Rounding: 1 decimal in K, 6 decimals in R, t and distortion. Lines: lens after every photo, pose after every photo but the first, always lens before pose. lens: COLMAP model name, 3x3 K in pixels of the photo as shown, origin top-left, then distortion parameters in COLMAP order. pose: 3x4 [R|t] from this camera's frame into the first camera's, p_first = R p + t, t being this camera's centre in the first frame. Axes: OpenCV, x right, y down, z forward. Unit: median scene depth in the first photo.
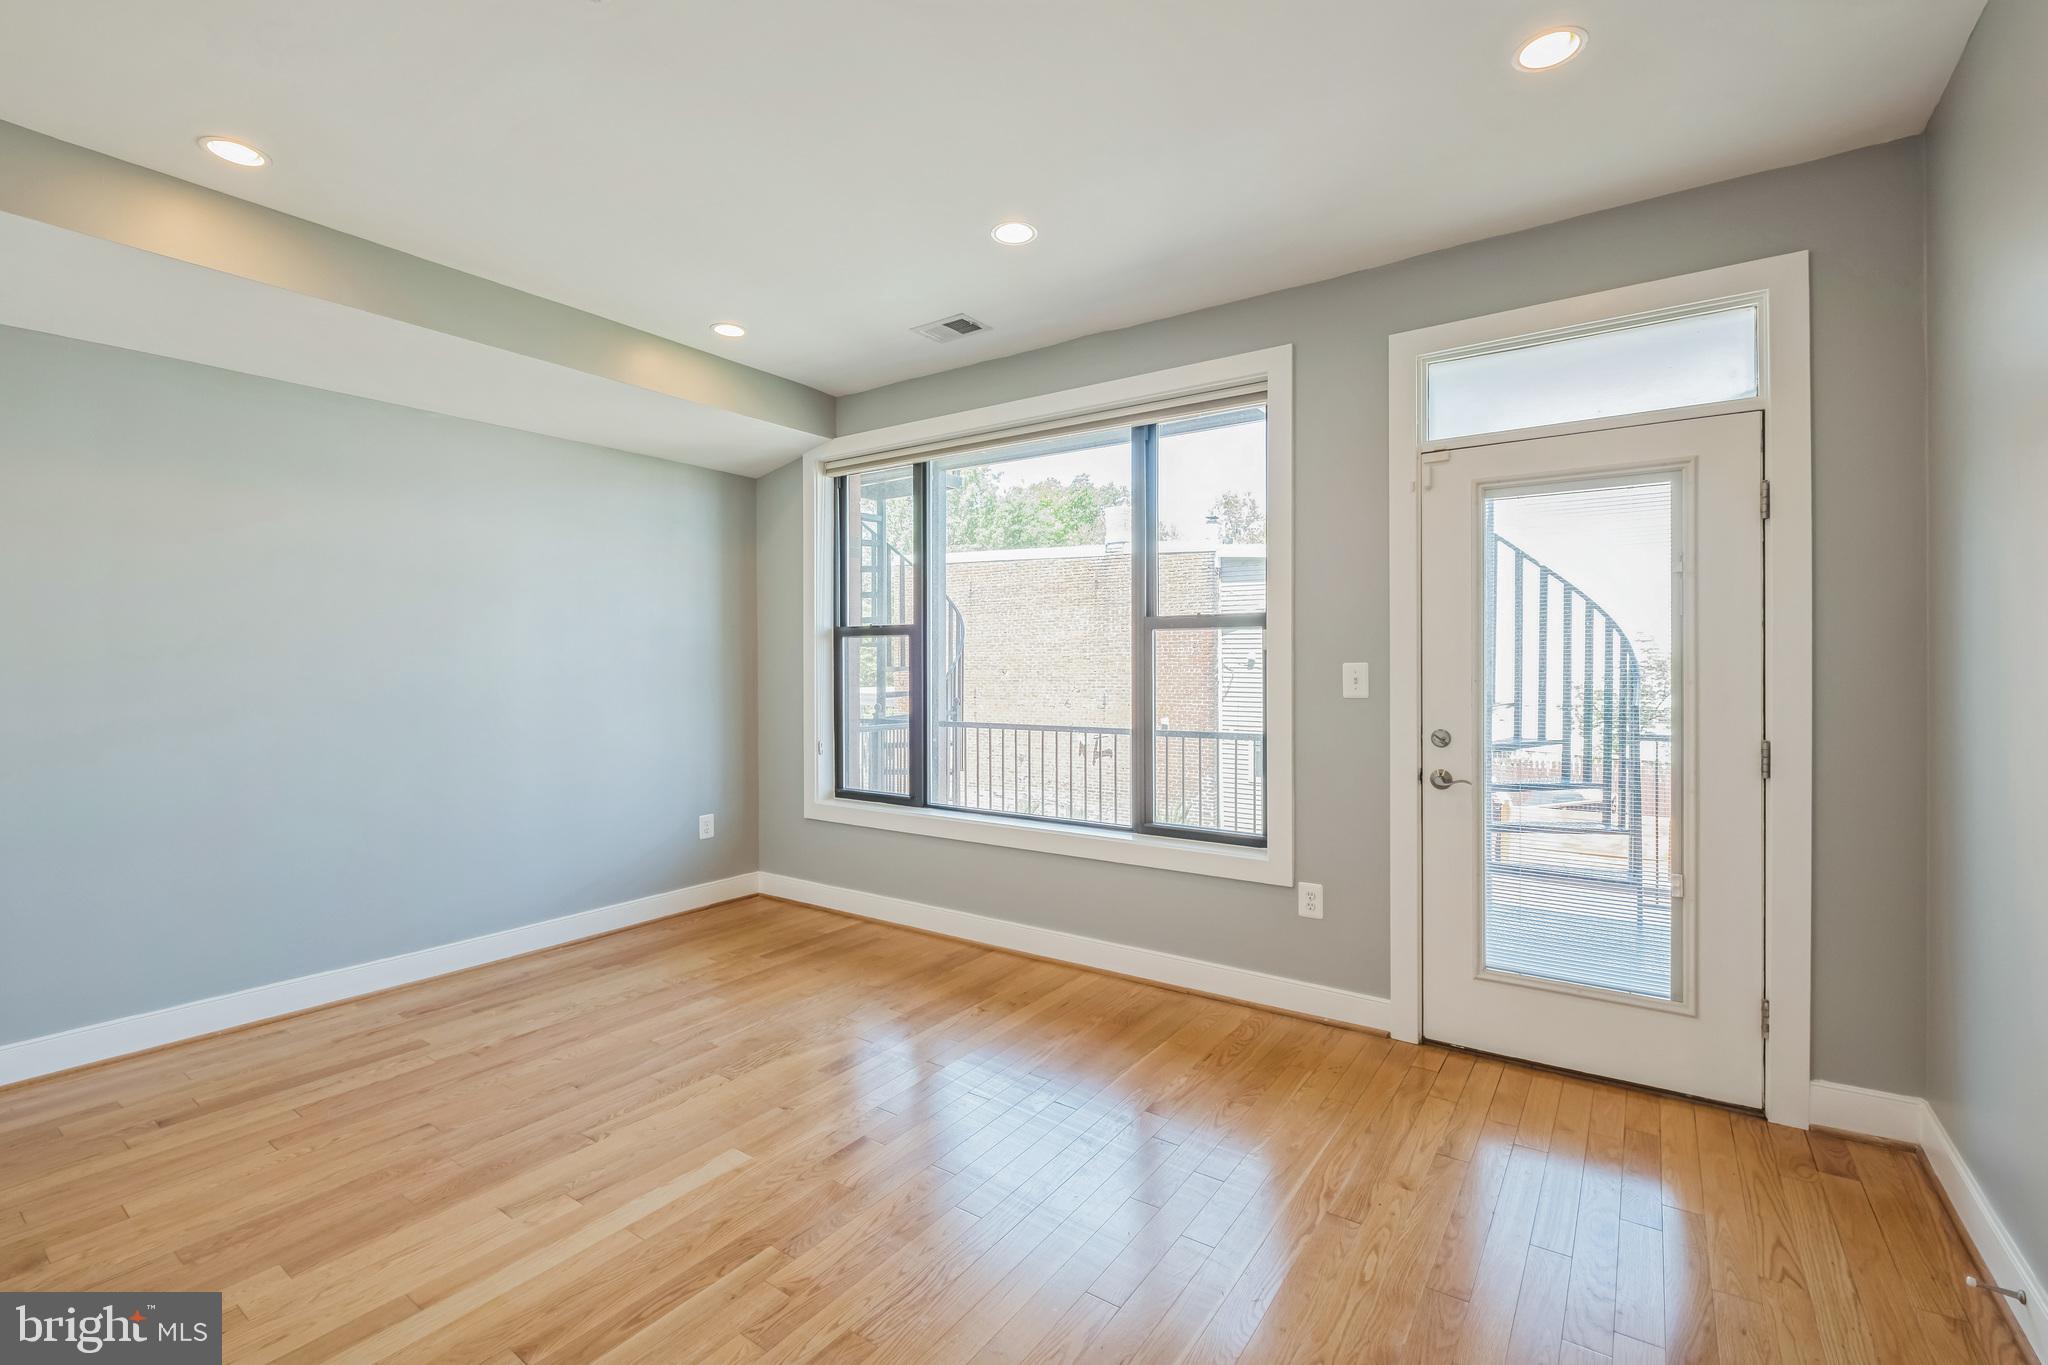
lens RADIAL K [[890.4, 0, 1028.0], [0, 890.4, 675.1], [0, 0, 1]] dist [0.003617, -0.002679]
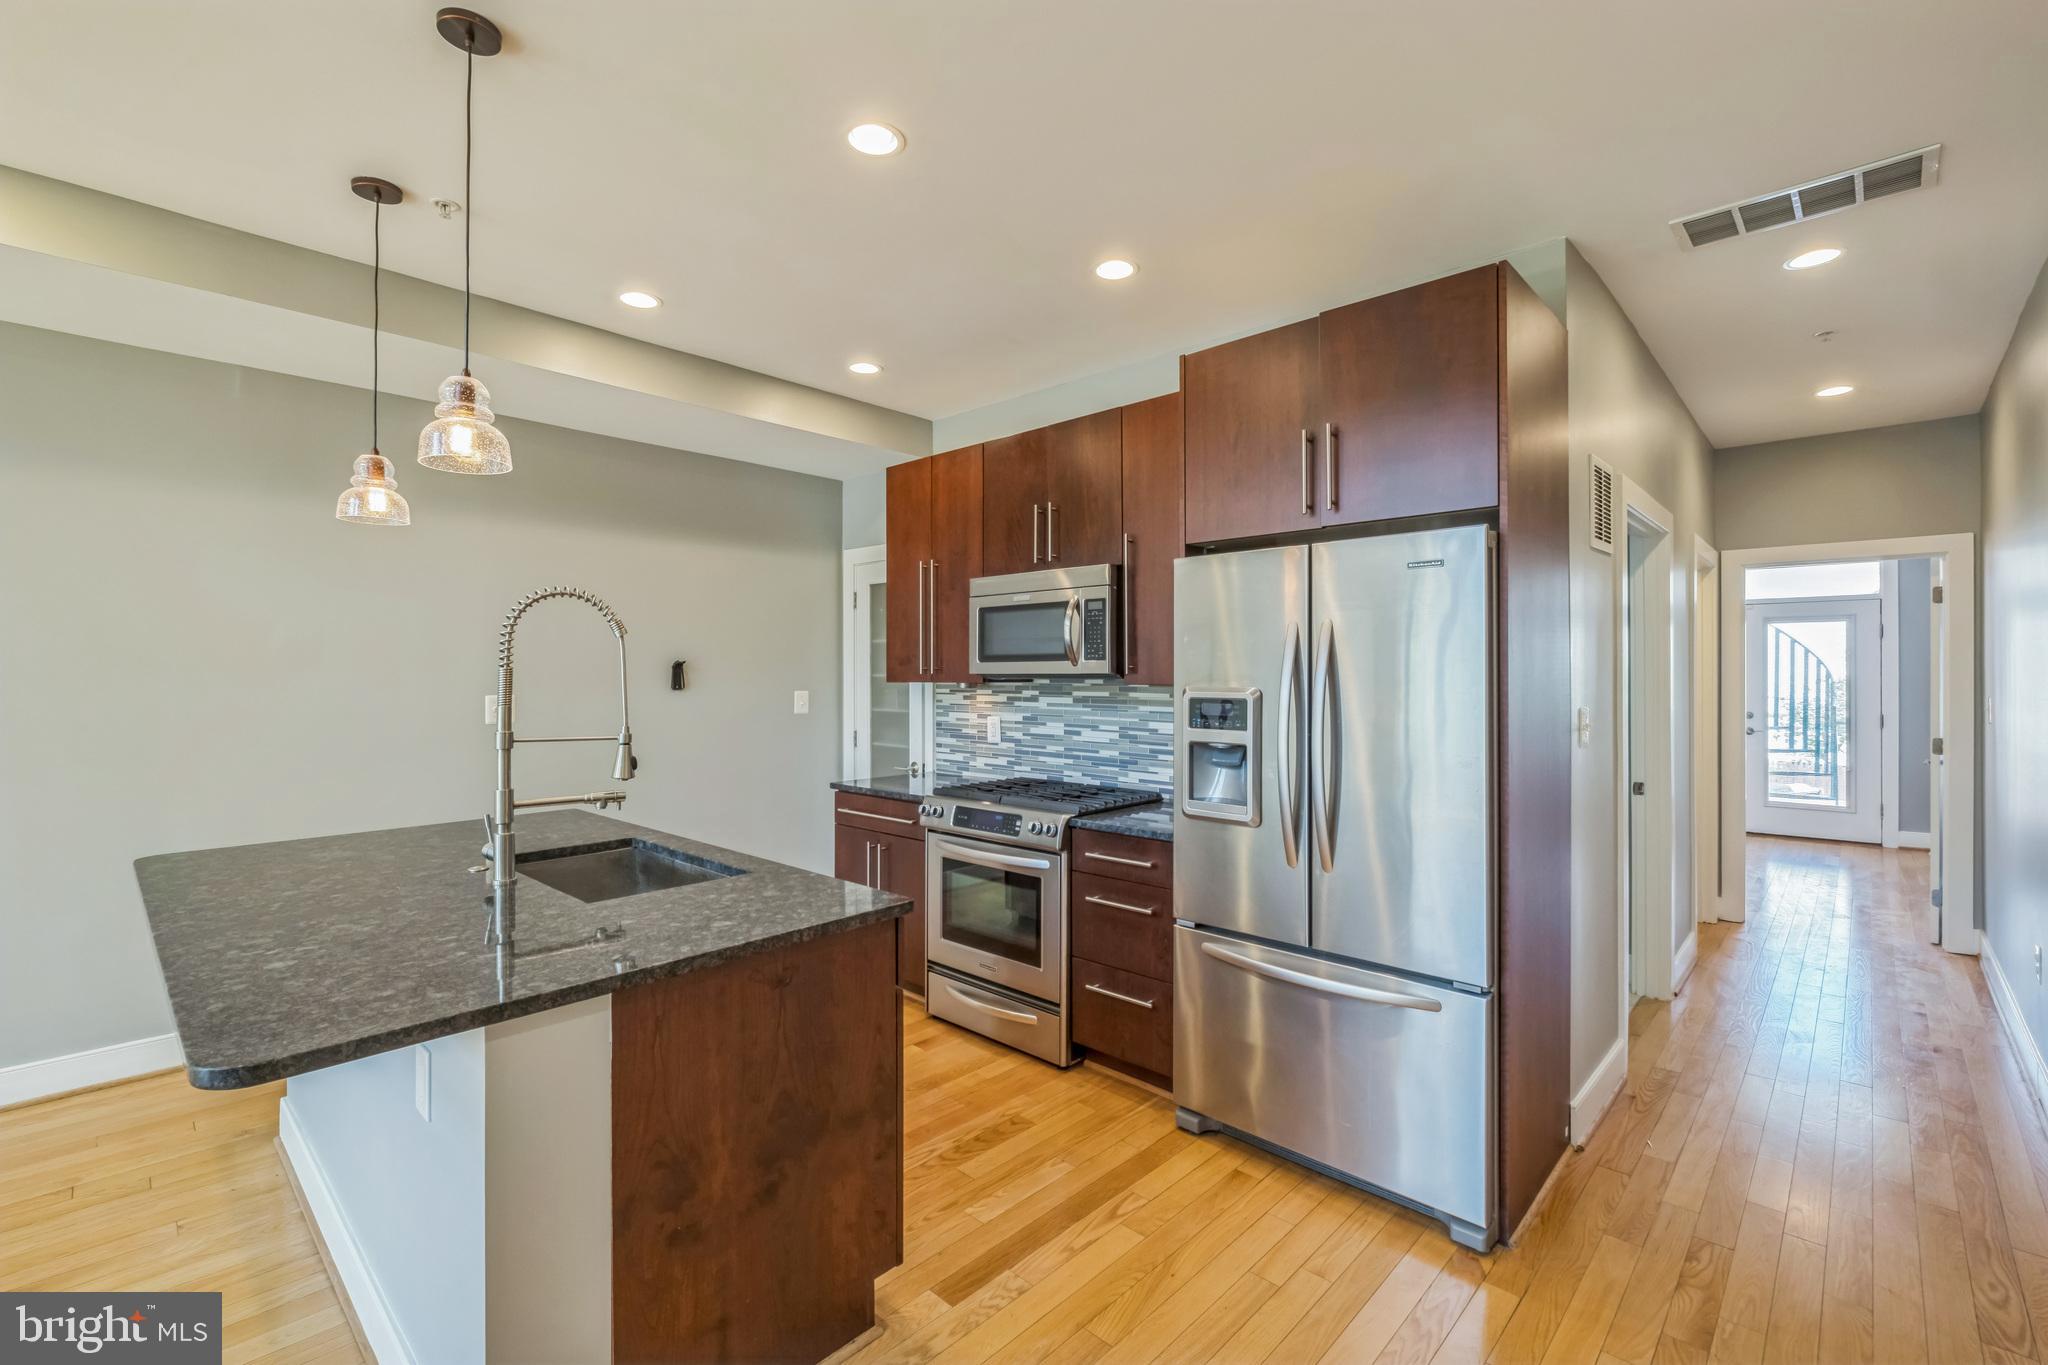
lens RADIAL K [[890.4, 0, 1023.2], [0, 890.4, 677.9], [0, 0, 1]] dist [0.003617, -0.002679]
pose [[0.989448, 0.002720, -0.144860, -0.551883], [-0.003694, 0.999972, -0.006456, -0.005950], [0.144838, 0.006923, 0.989431, -0.828008]]
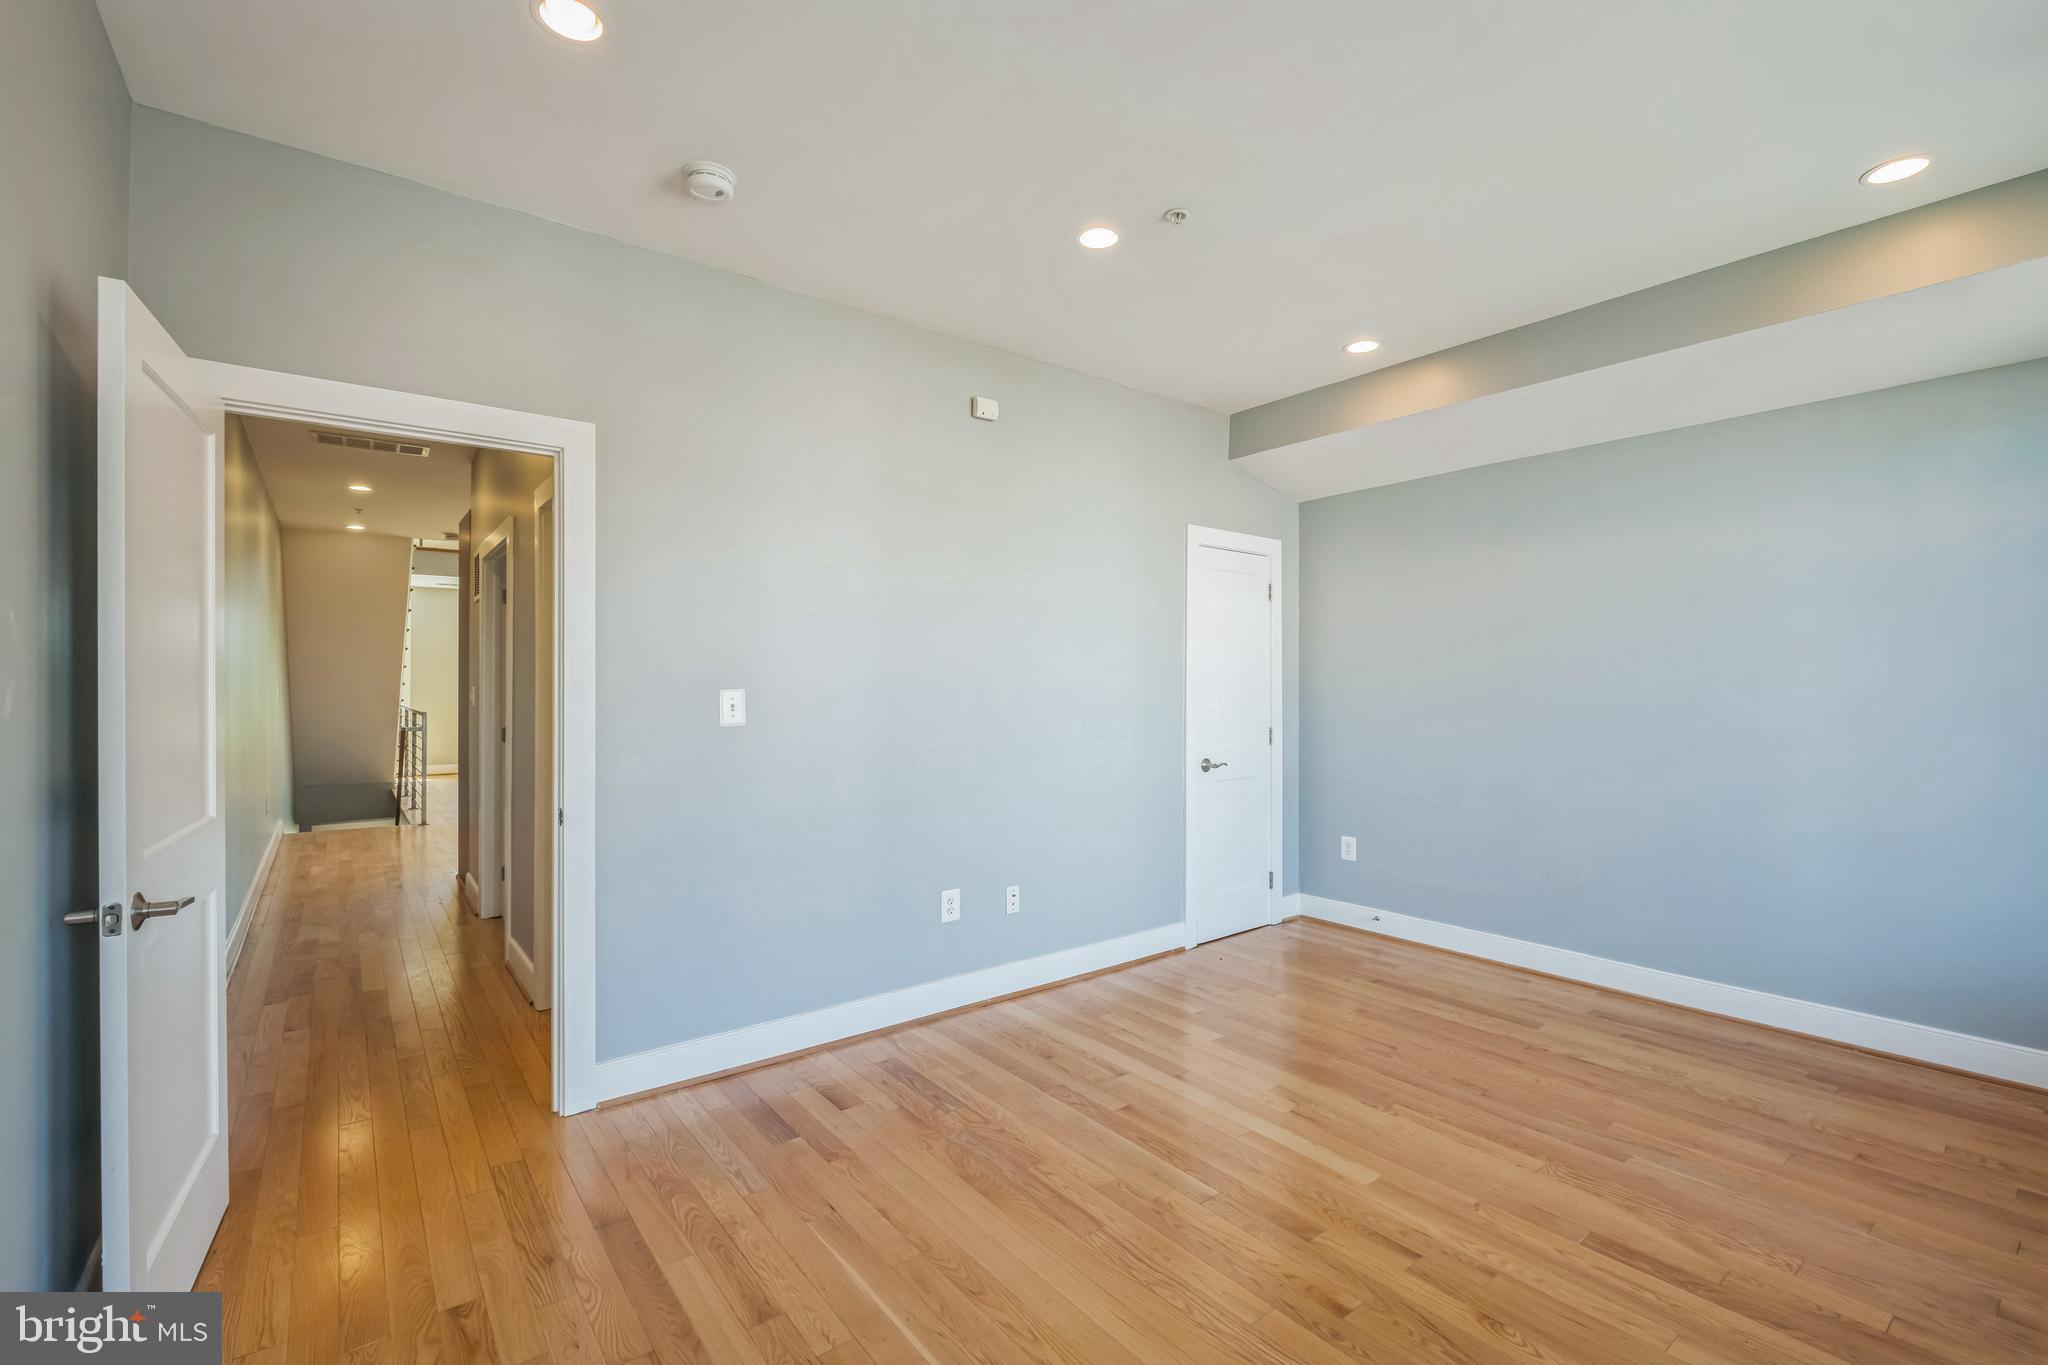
lens RADIAL K [[890.4, 0, 1018.3], [0, 890.4, 693.2], [0, 0, 1]] dist [0.003617, -0.002679]
pose [[-0.311554, 0.005637, -0.950212, 0.644974], [-0.004480, 0.999963, 0.007402, -0.010833], [0.950218, 0.006563, -0.311517, 0.805290]]
